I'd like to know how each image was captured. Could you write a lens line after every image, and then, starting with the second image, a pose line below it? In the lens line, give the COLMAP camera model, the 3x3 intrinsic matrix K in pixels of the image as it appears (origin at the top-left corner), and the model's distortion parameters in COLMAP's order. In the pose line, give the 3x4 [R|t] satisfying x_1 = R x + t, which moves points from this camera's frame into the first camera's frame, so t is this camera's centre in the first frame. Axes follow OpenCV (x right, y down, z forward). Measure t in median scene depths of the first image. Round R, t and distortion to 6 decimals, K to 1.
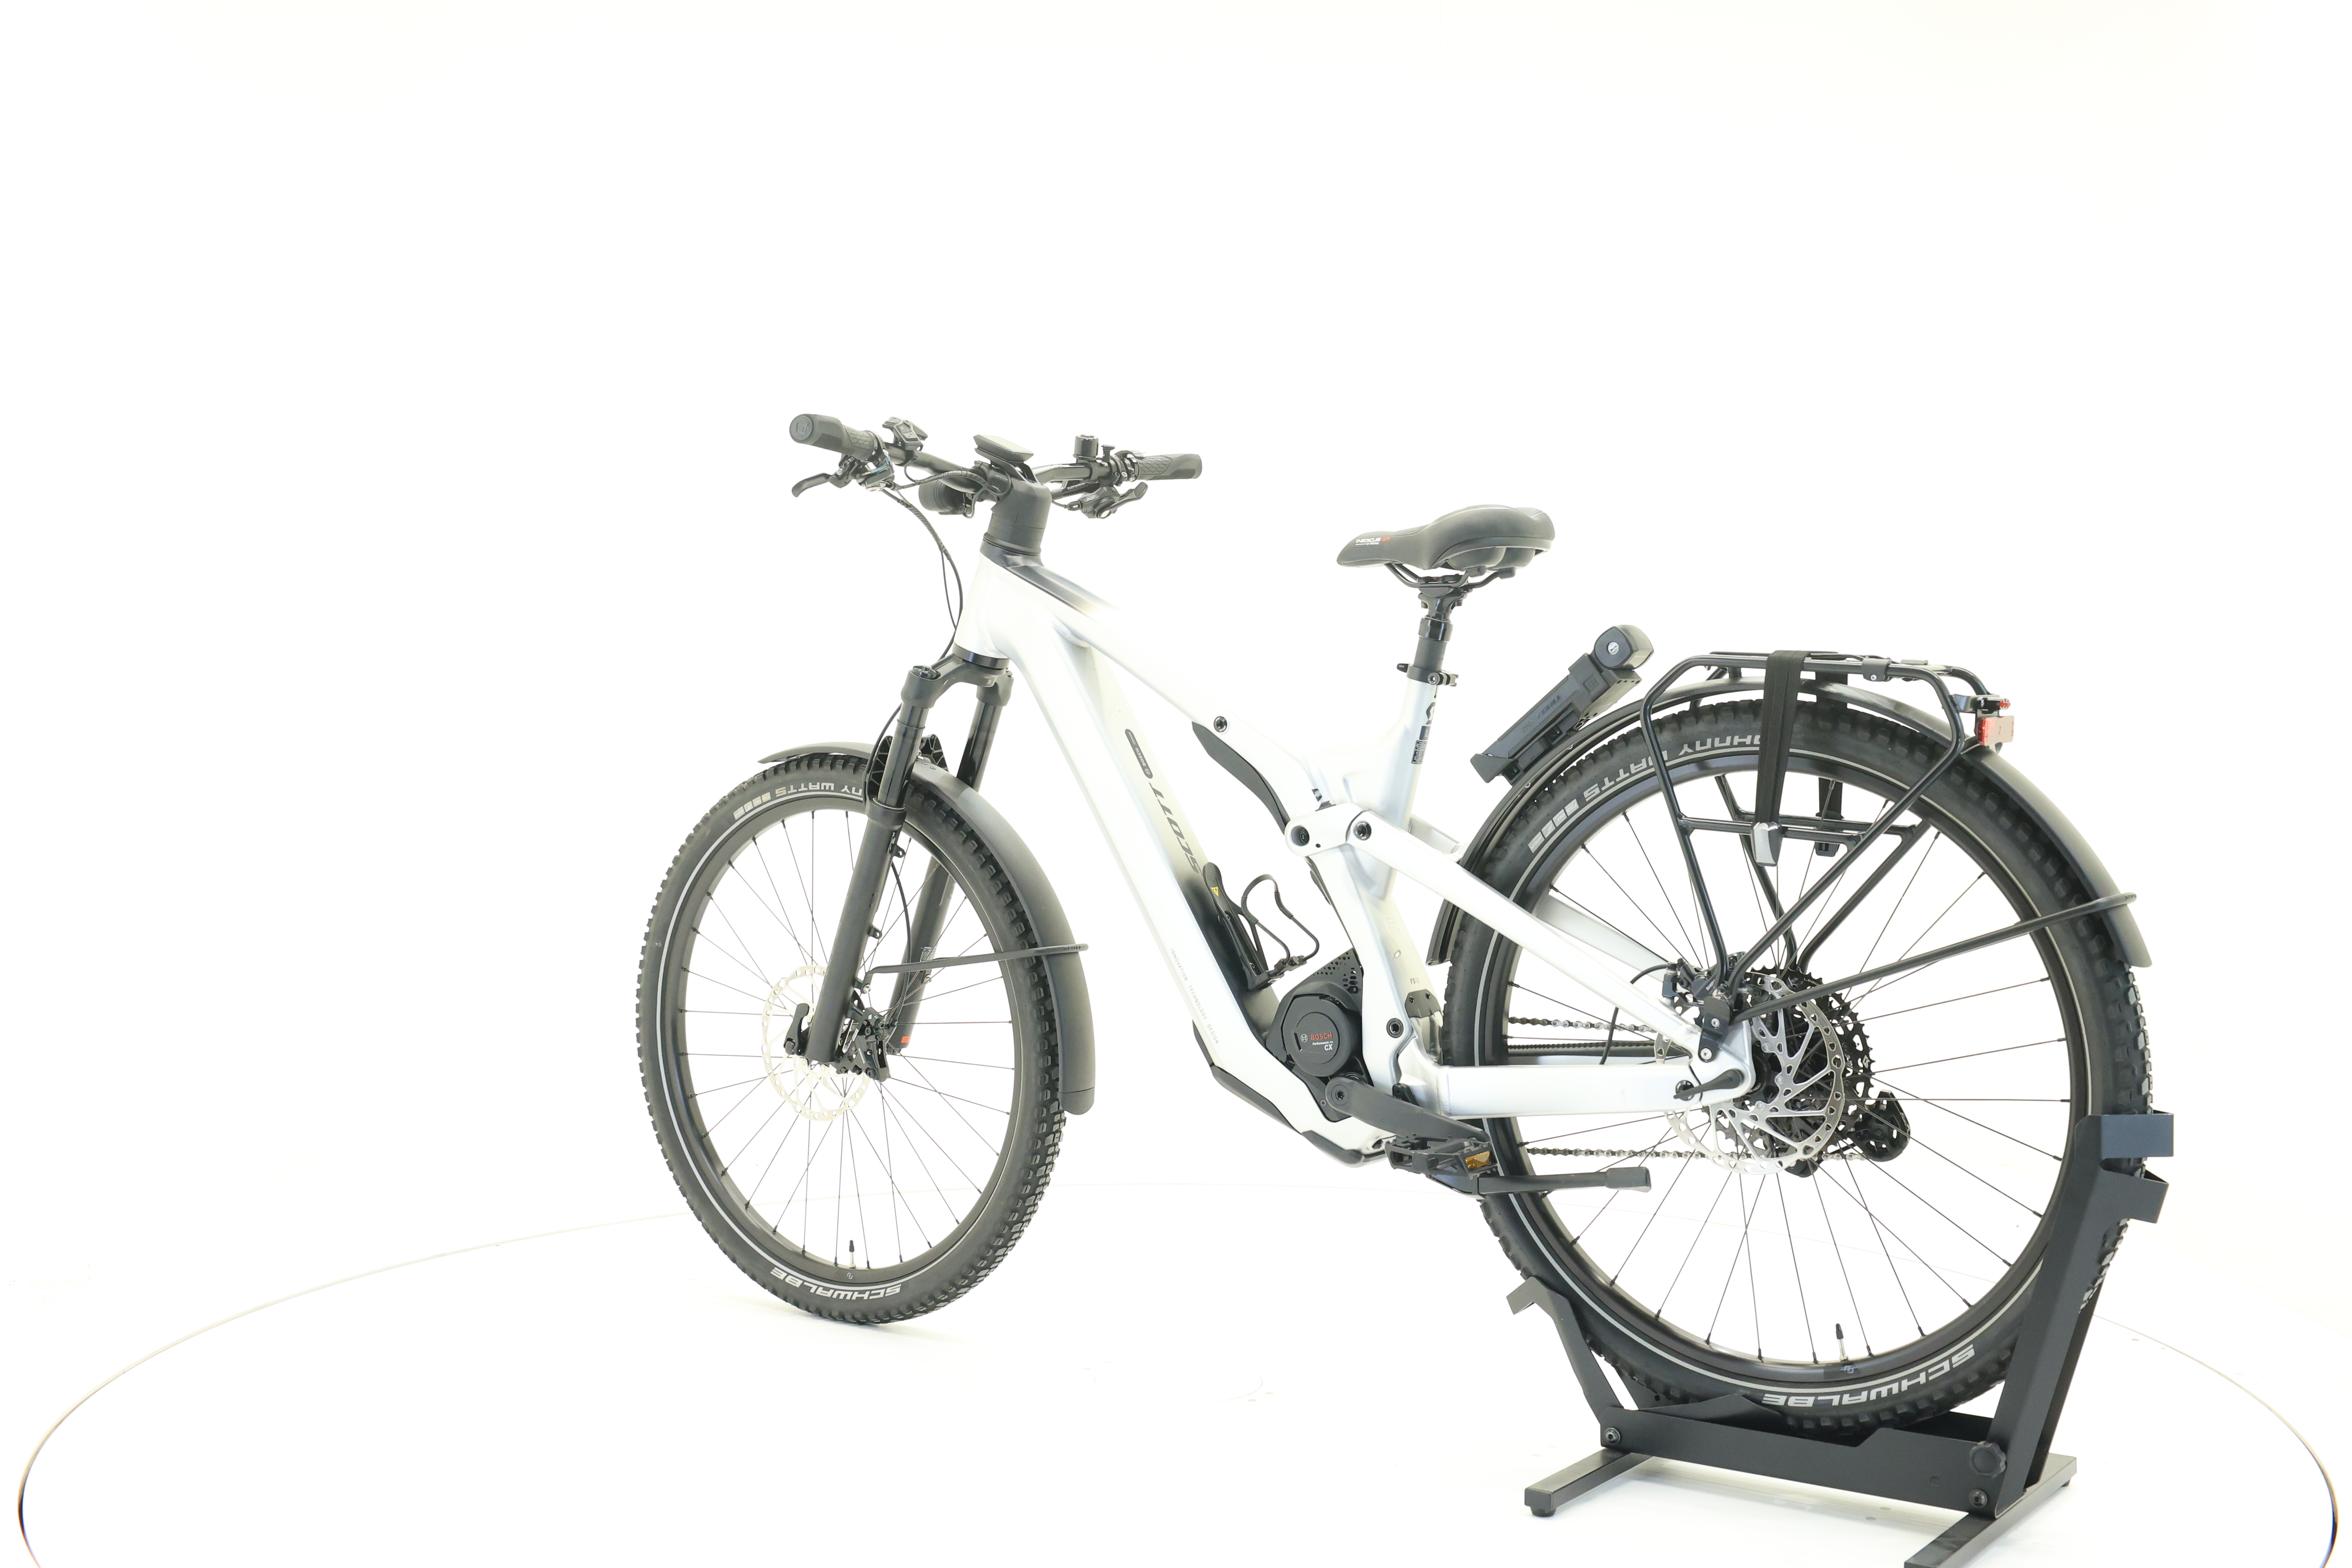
lens RADIAL K [[2514.7, 0, 1181.1], [0, 2514.7, 779.8], [0, 0, 1]] dist [0.002458, 0.000000]
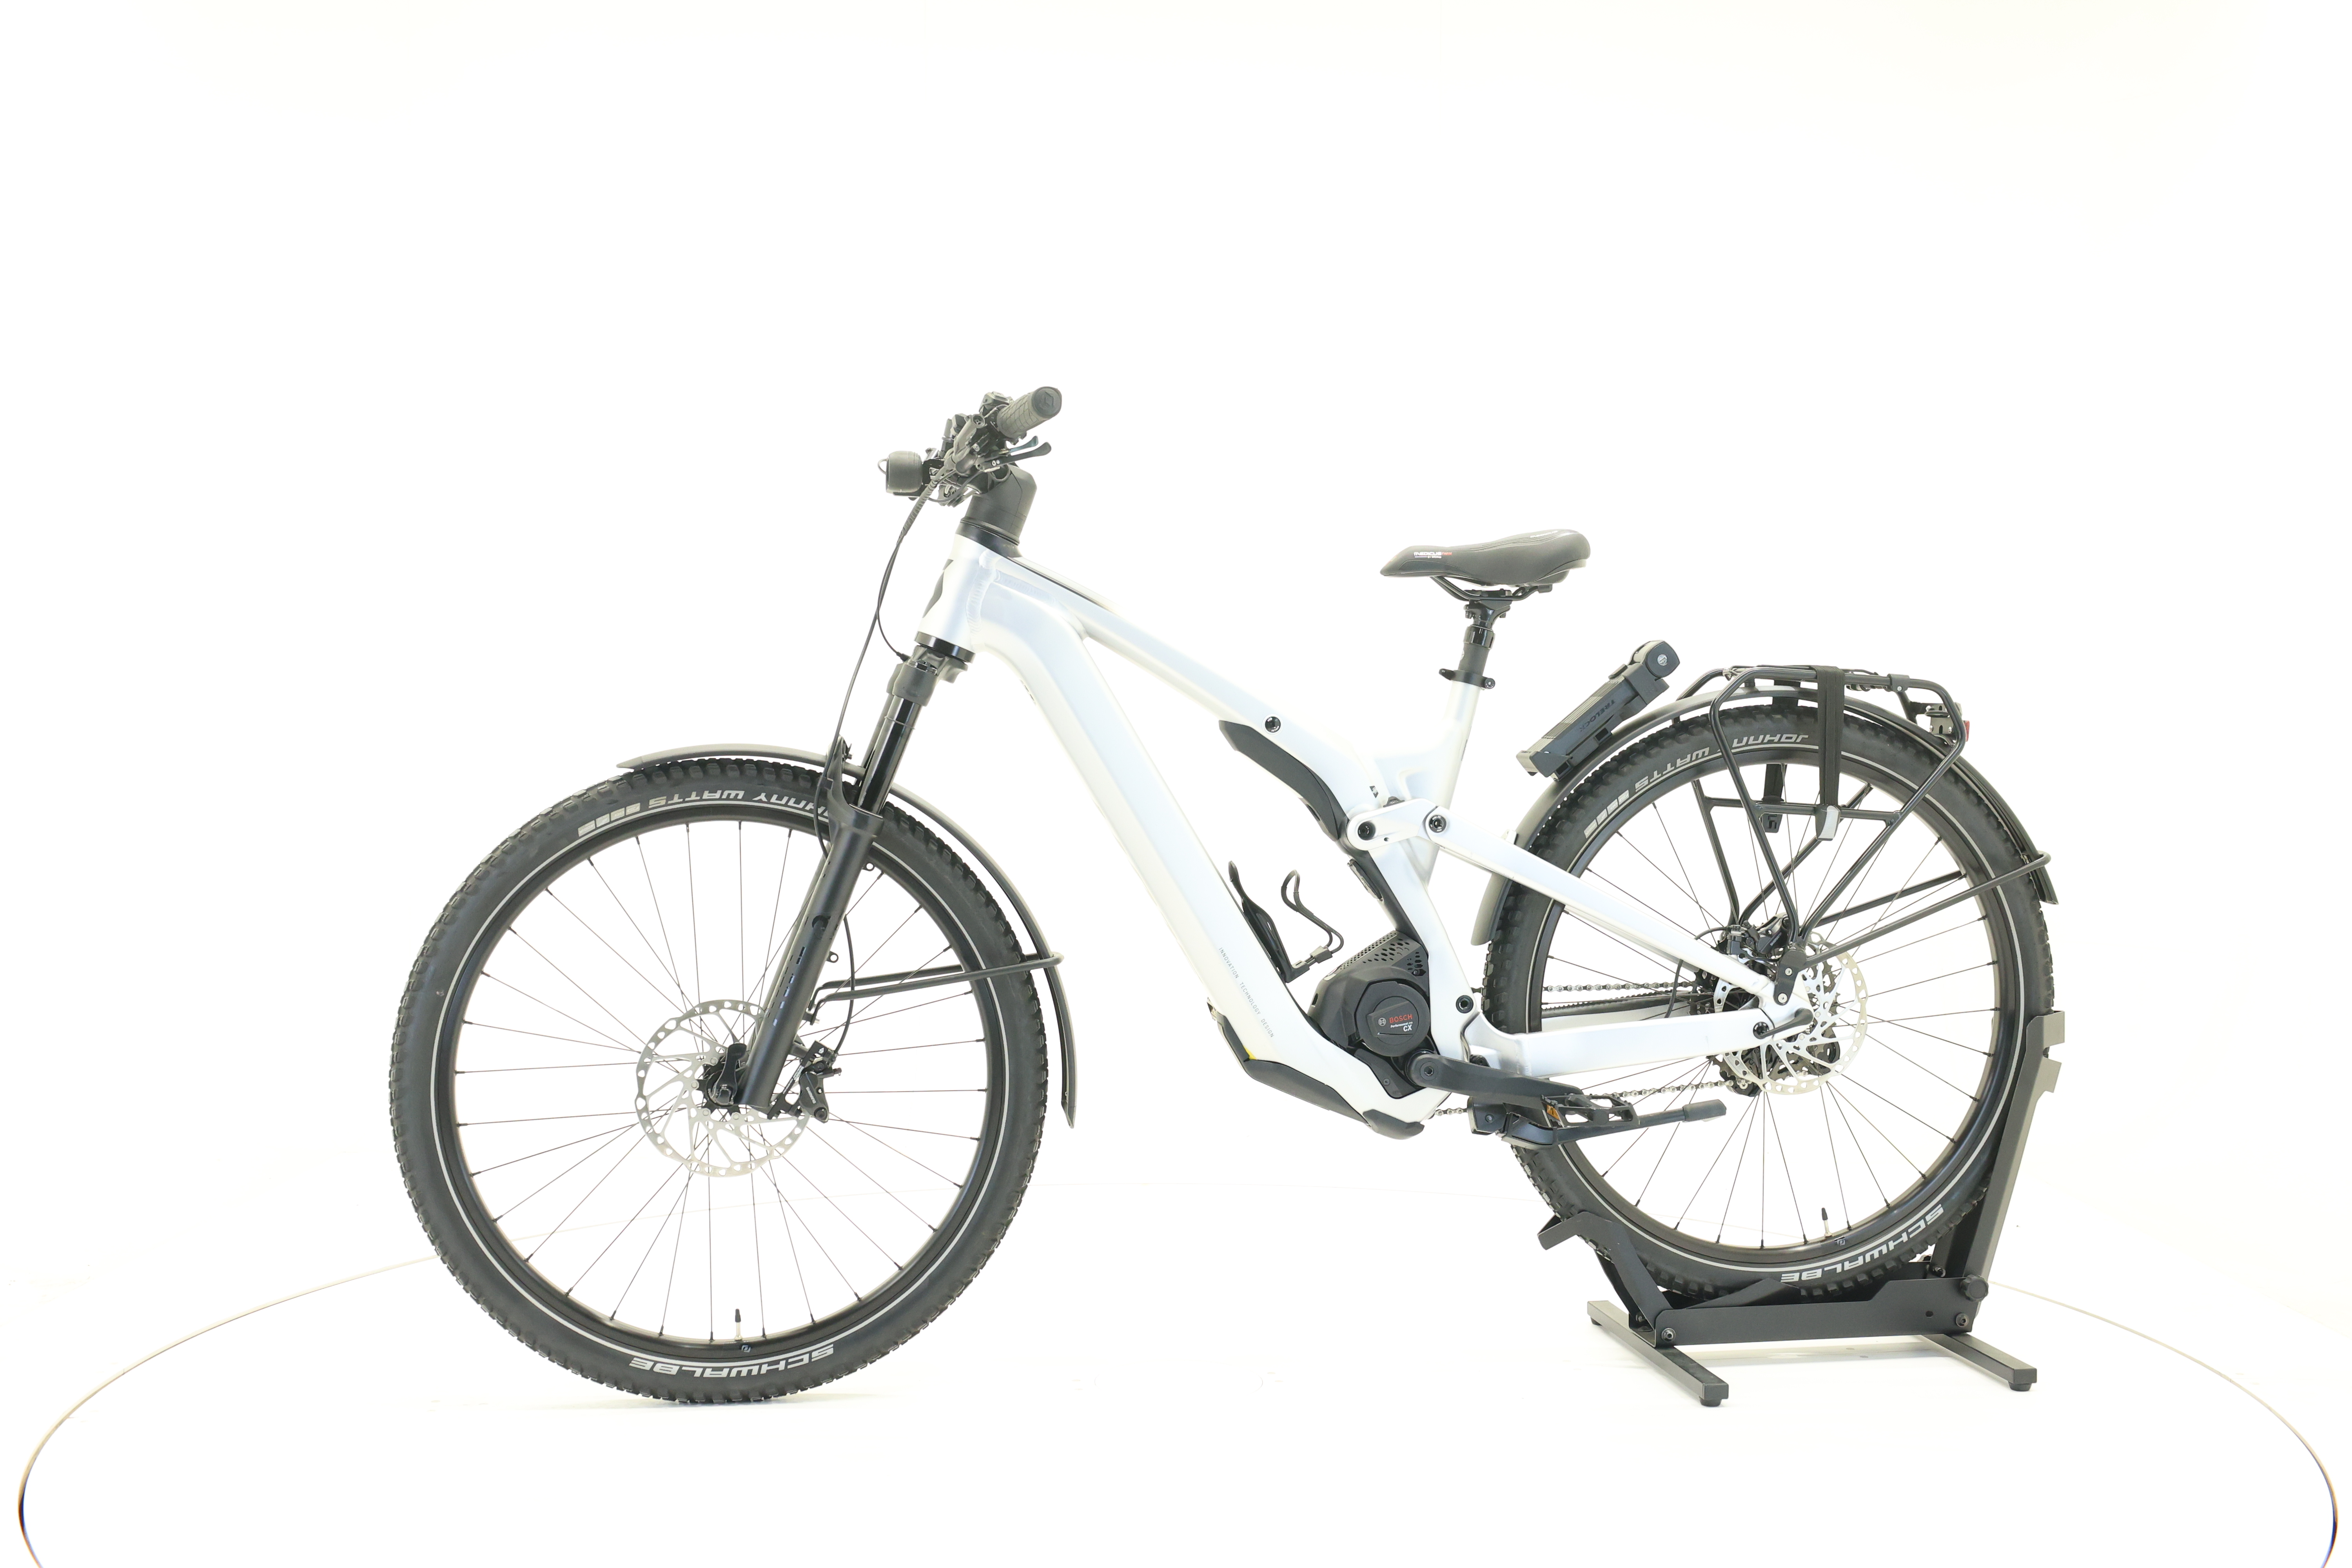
lens RADIAL K [[2514.7, 0, 1185.9], [0, 2514.7, 779.7], [0, 0, 1]] dist [0.002458, 0.000000]
pose [[0.703235, -0.016053, 0.710777, -0.767225], [0.013600, 0.999866, 0.009126, -0.009799], [-0.710828, 0.003249, 0.703359, 0.319367]]
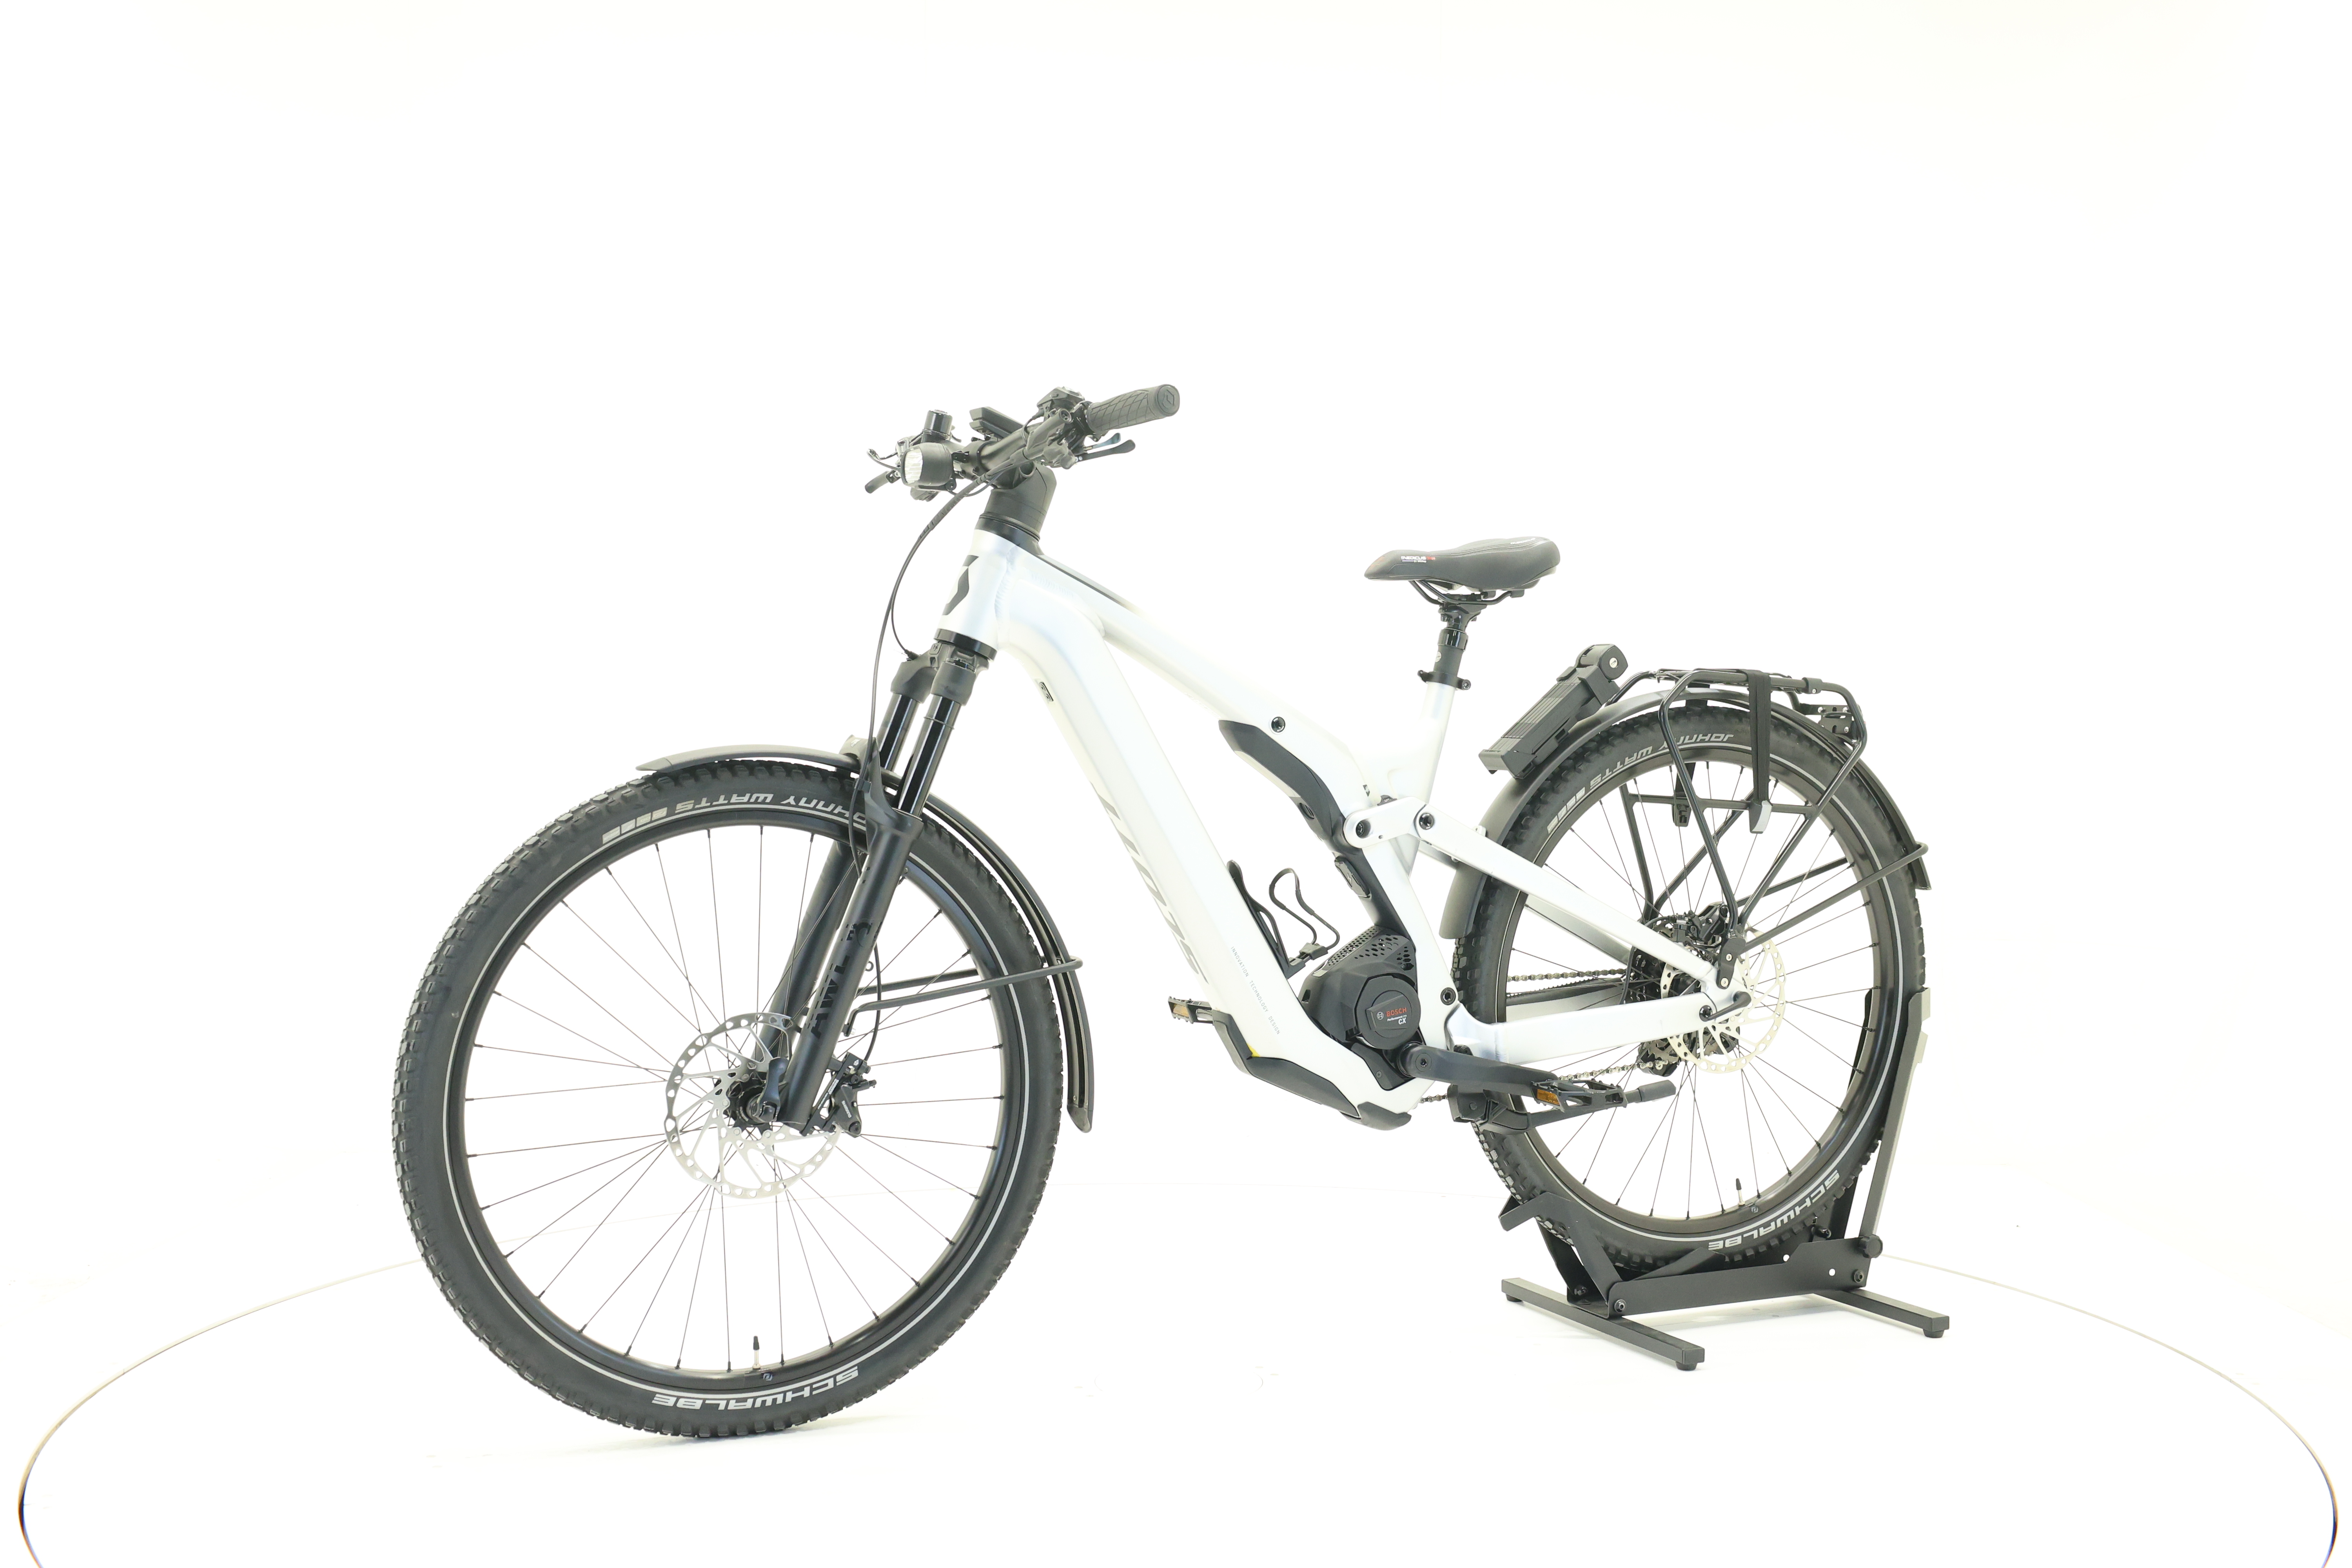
lens RADIAL K [[2514.7, 0, 1188.7], [0, 2514.7, 783.7], [0, 0, 1]] dist [0.002458, 0.000000]
pose [[0.494829, -0.021685, 0.868719, -0.937480], [0.015808, 0.999748, 0.015952, -0.015422], [-0.868846, 0.005840, 0.495047, 0.543596]]
